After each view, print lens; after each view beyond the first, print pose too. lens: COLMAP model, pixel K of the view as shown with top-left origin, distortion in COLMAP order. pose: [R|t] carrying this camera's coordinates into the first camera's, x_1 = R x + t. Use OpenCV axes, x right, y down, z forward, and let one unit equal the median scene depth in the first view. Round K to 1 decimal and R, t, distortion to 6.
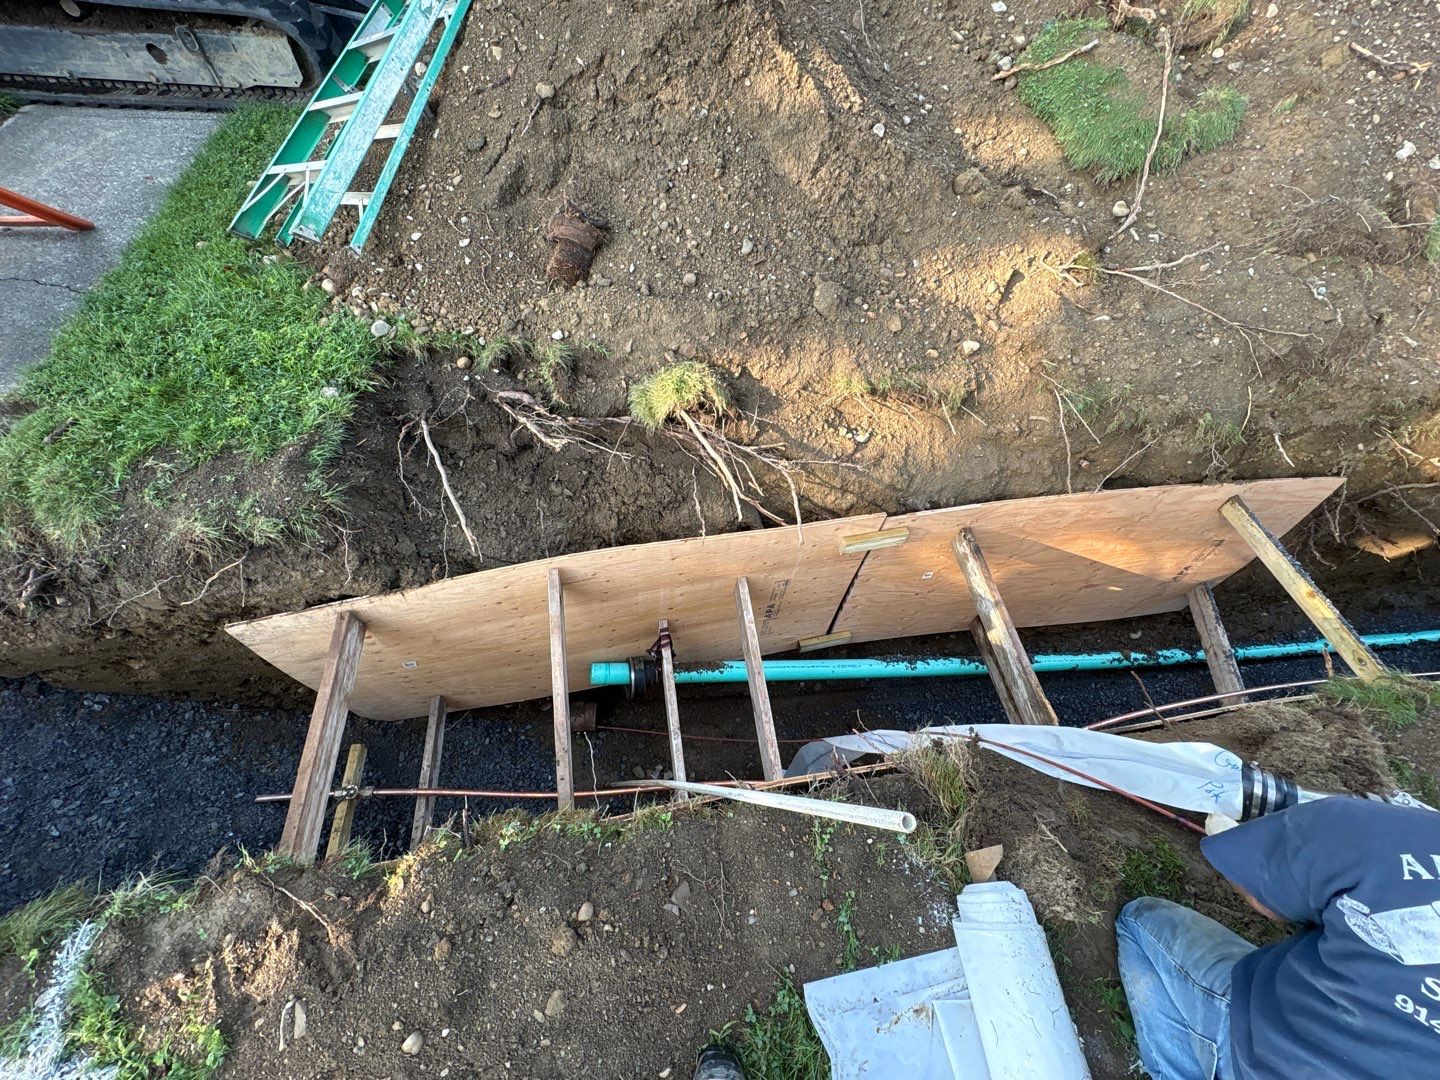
lens RADIAL K [[616.7, 0, 720.0], [0, 616.7, 540.0], [0, 0, 1]] dist [0.002245, 0.000535]
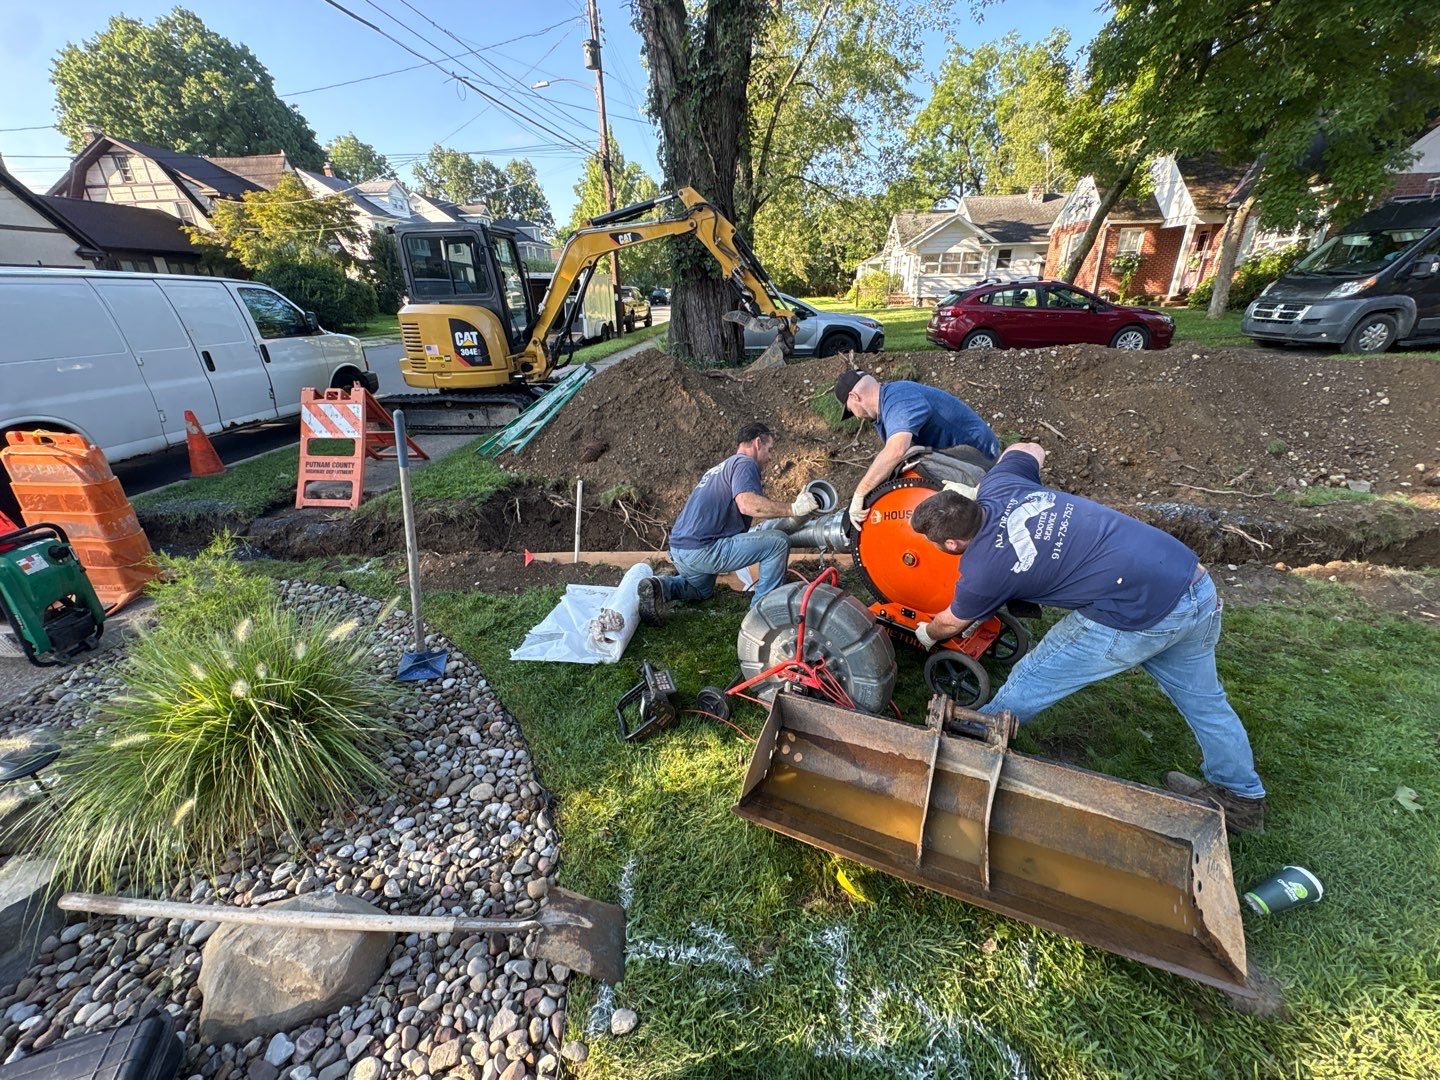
lens RADIAL K [[616.7, 0, 720.0], [0, 616.7, 540.0], [0, 0, 1]] dist [0.002245, 0.000535]
pose [[0.973840, -0.016452, -0.226638, 0.838215], [-0.109612, 0.839655, -0.531944, 1.123851], [0.199050, 0.542871, 0.815886, -0.772347]]
